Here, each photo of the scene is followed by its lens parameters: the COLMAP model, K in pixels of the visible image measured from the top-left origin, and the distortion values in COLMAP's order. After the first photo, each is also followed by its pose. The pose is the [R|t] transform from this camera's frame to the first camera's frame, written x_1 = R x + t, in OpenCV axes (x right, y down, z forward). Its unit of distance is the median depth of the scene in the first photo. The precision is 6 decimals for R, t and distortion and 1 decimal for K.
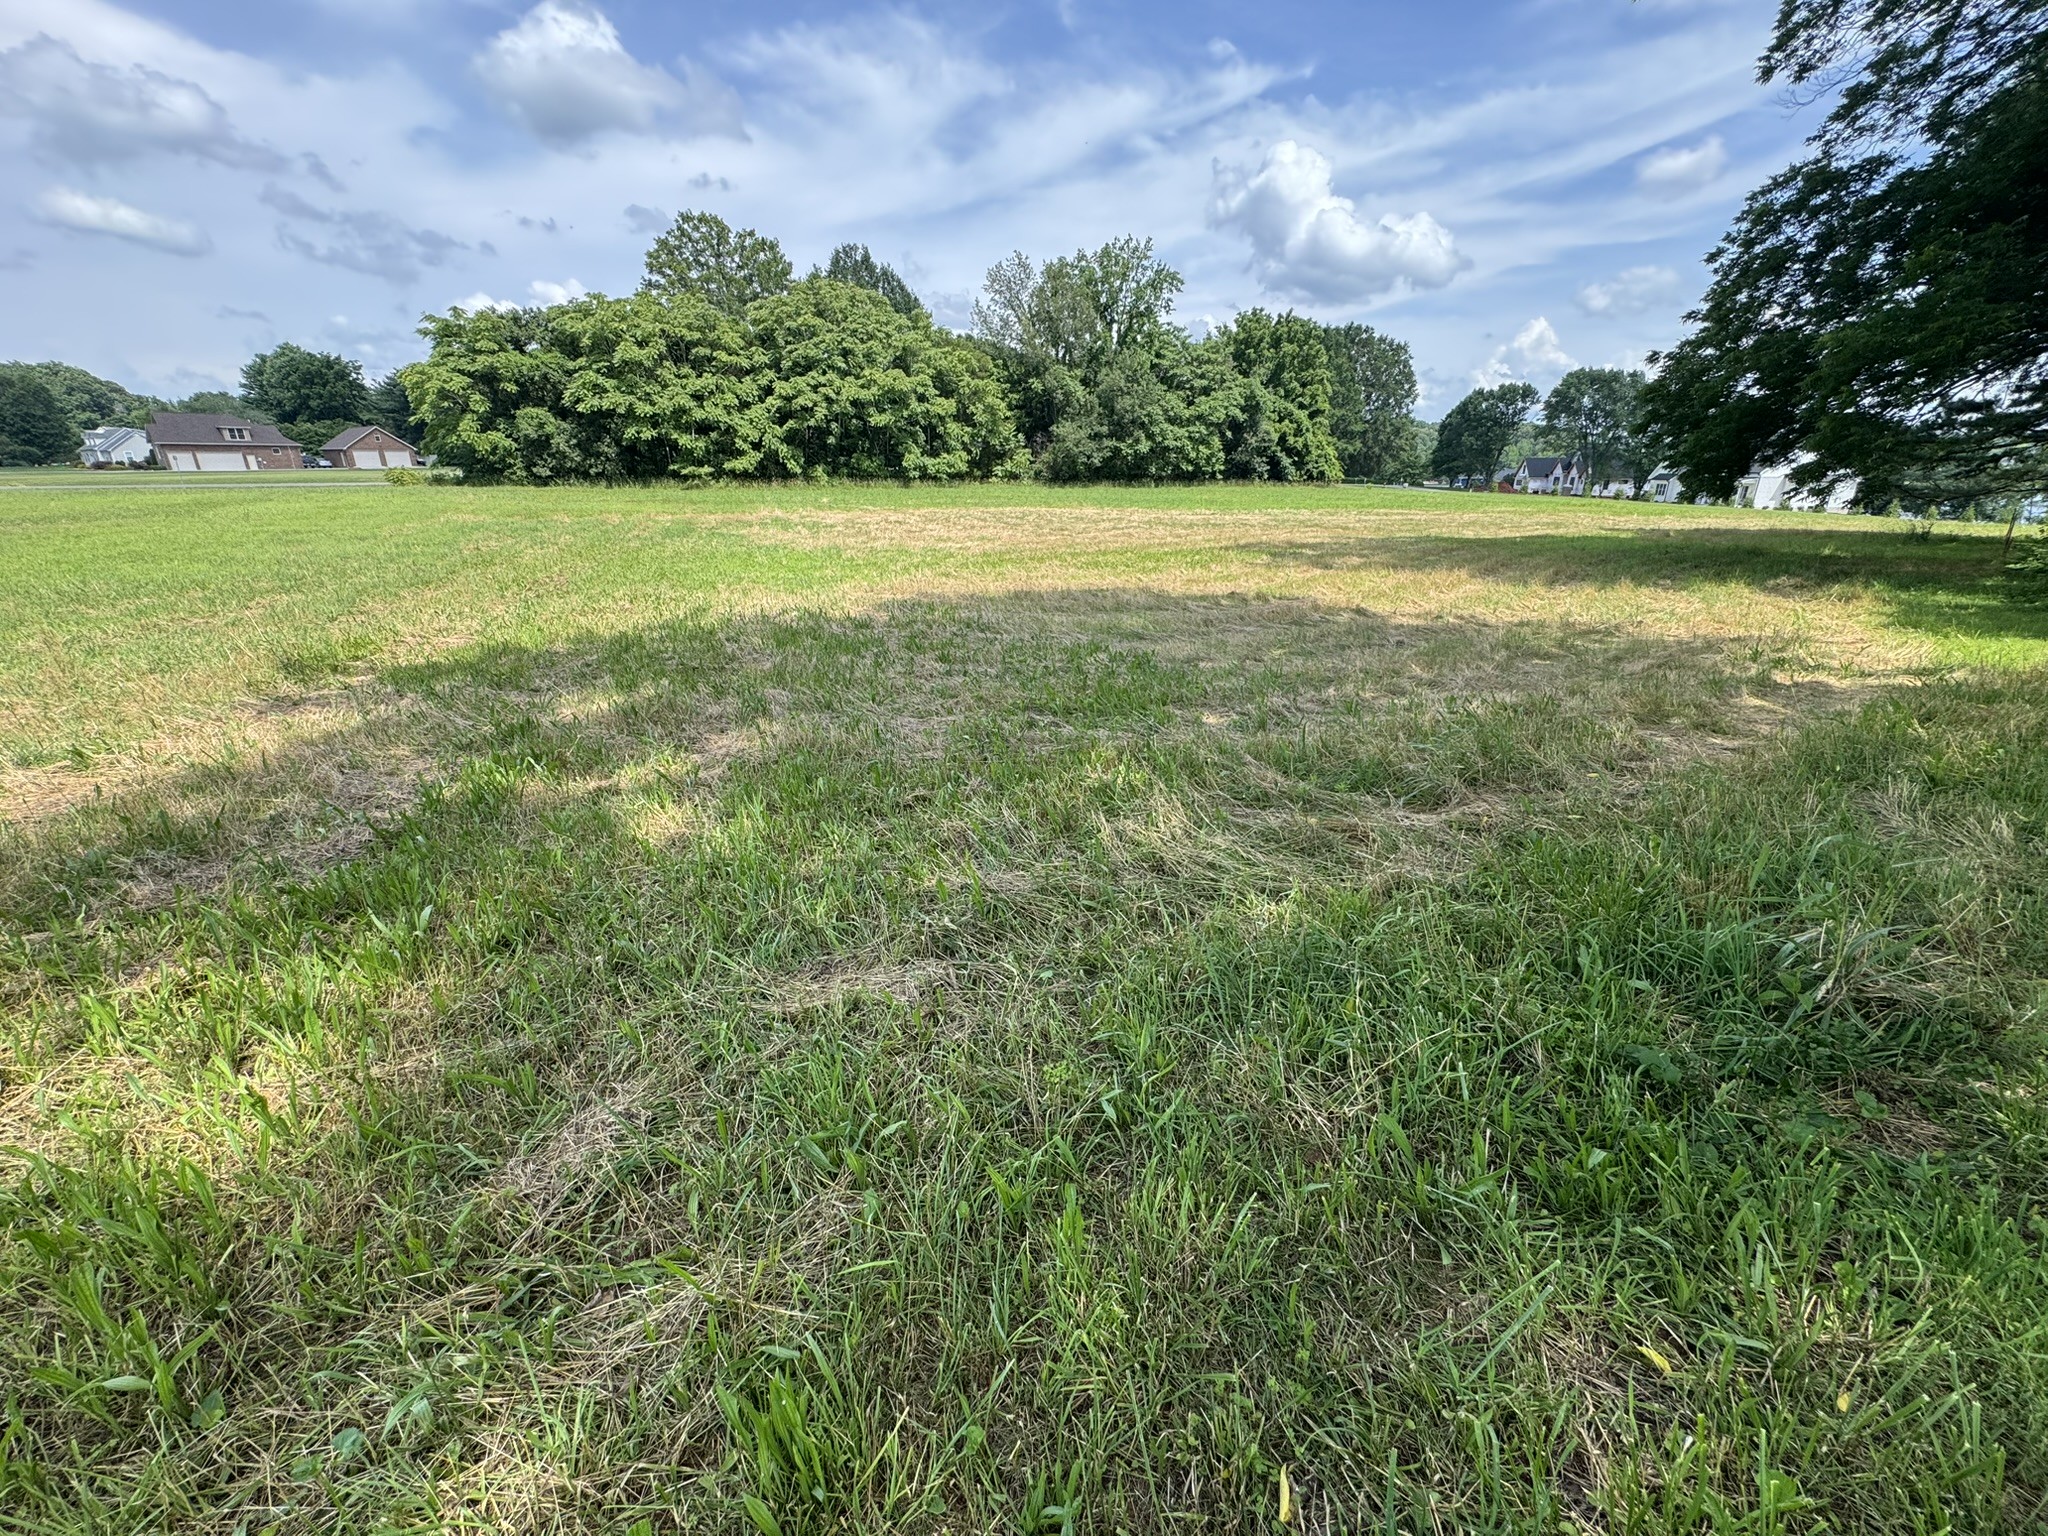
lens RADIAL K [[824.8, 0, 1024.0], [0, 824.8, 768.0], [0, 0, 1]] dist [-0.002247, 0.000107]
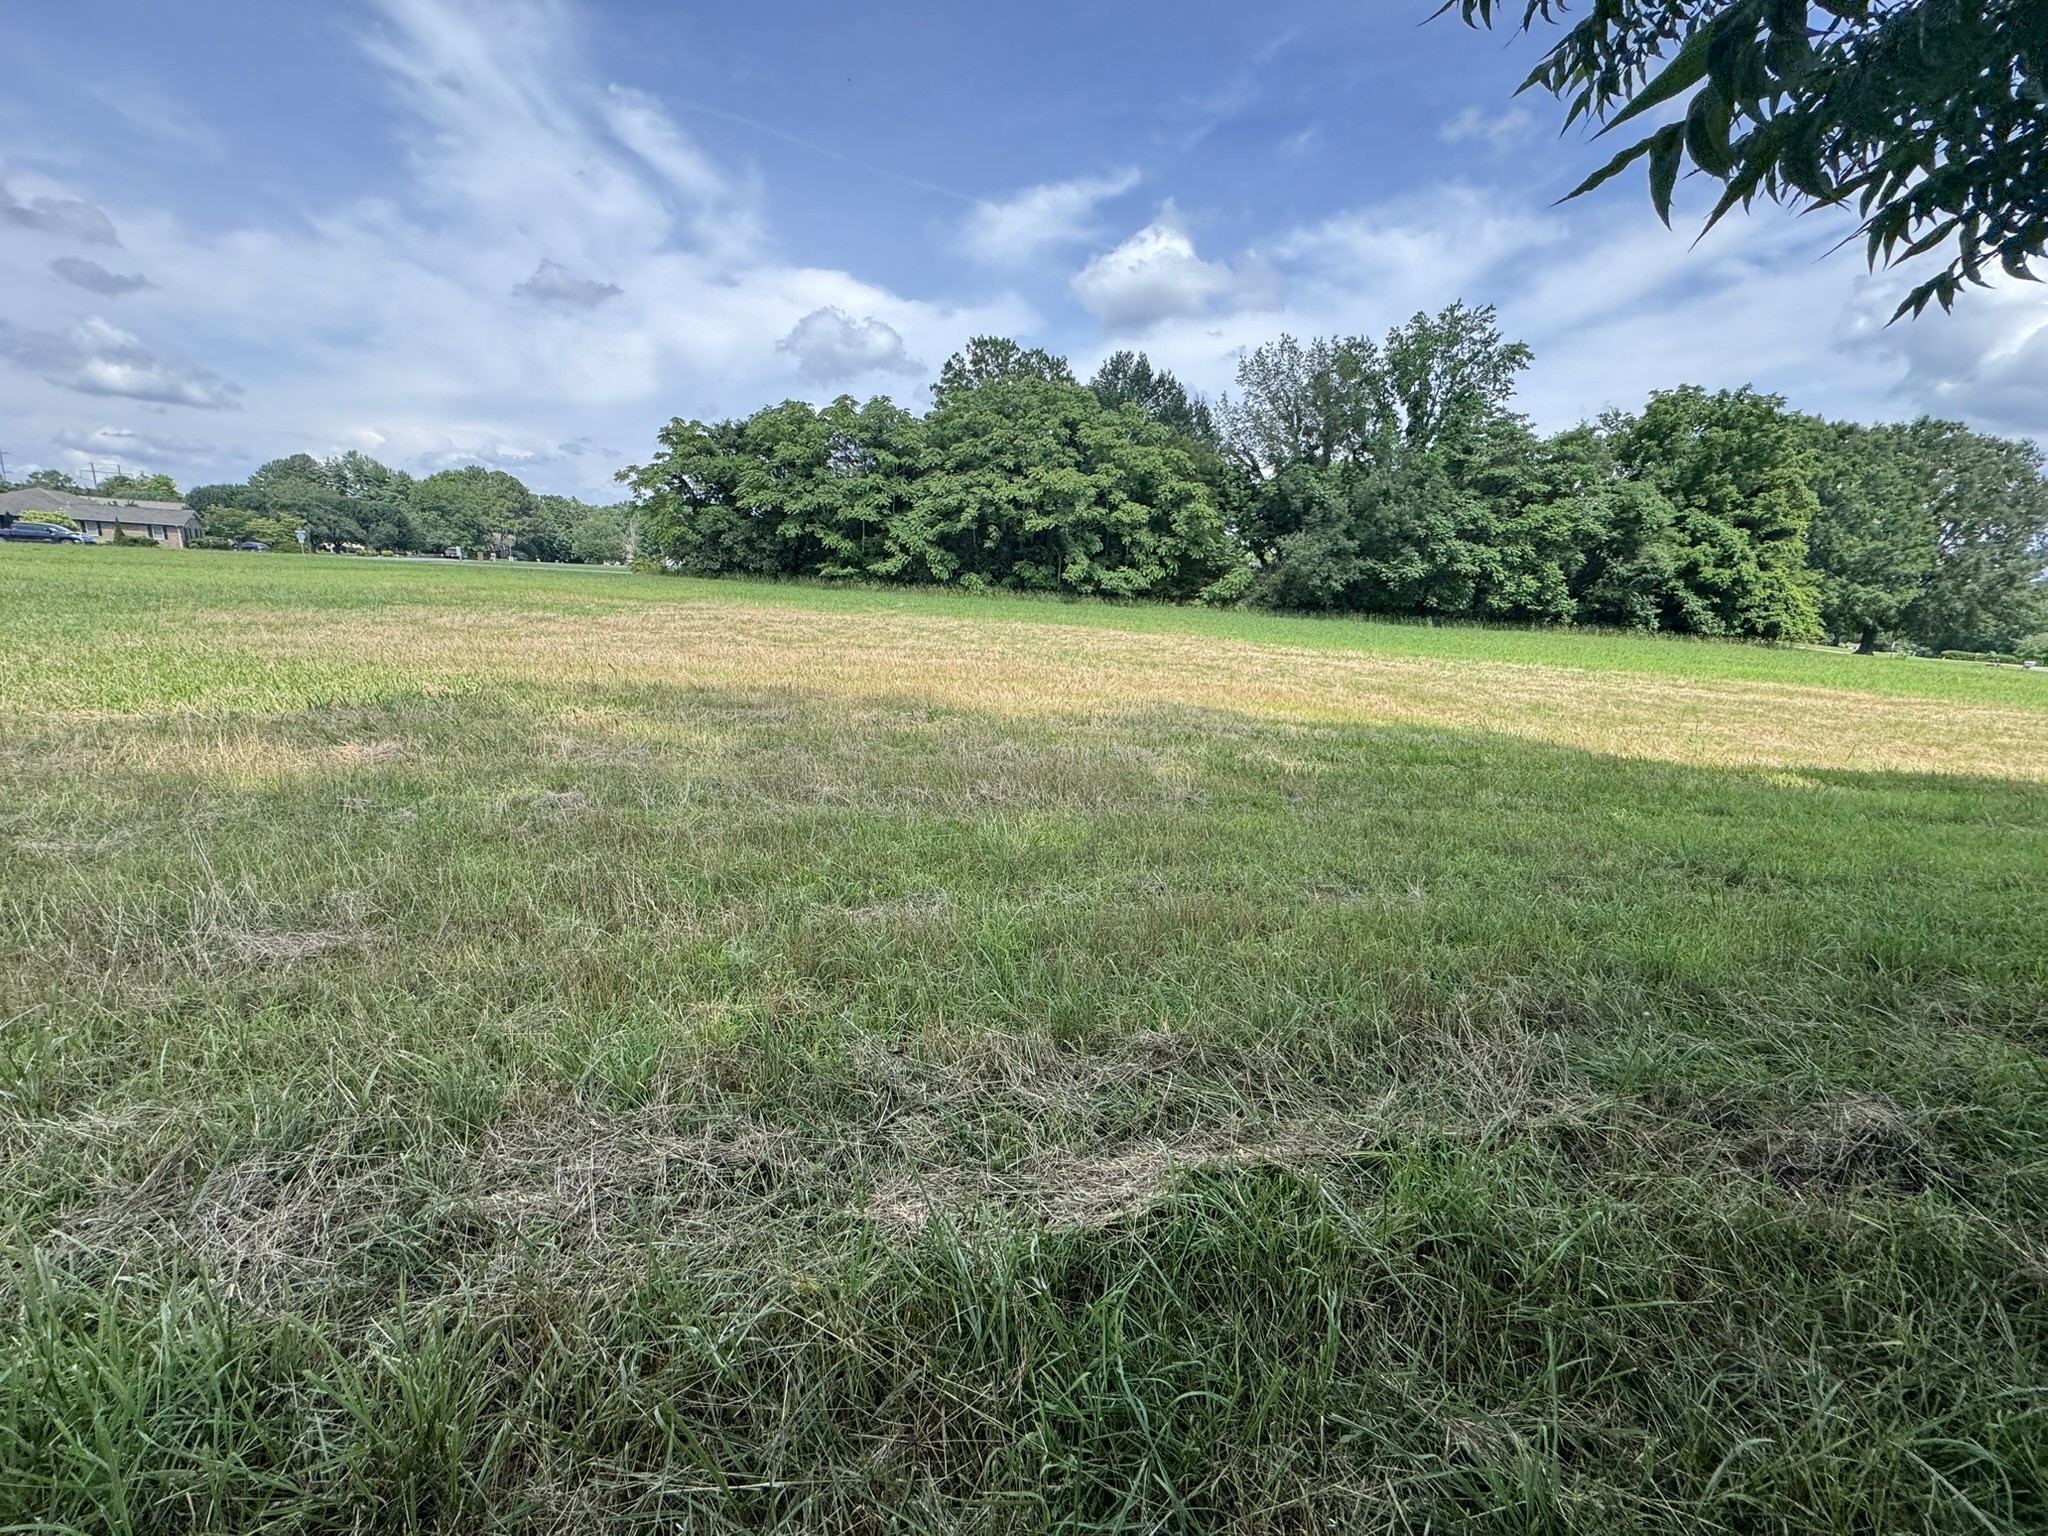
lens RADIAL K [[824.8, 0, 1024.0], [0, 824.8, 768.0], [0, 0, 1]] dist [-0.002247, 0.000107]
pose [[0.858293, 0.151693, -0.490227, 0.238895], [-0.224597, 0.969996, -0.093076, -0.083617], [0.461399, 0.189990, 0.866611, 0.267538]]
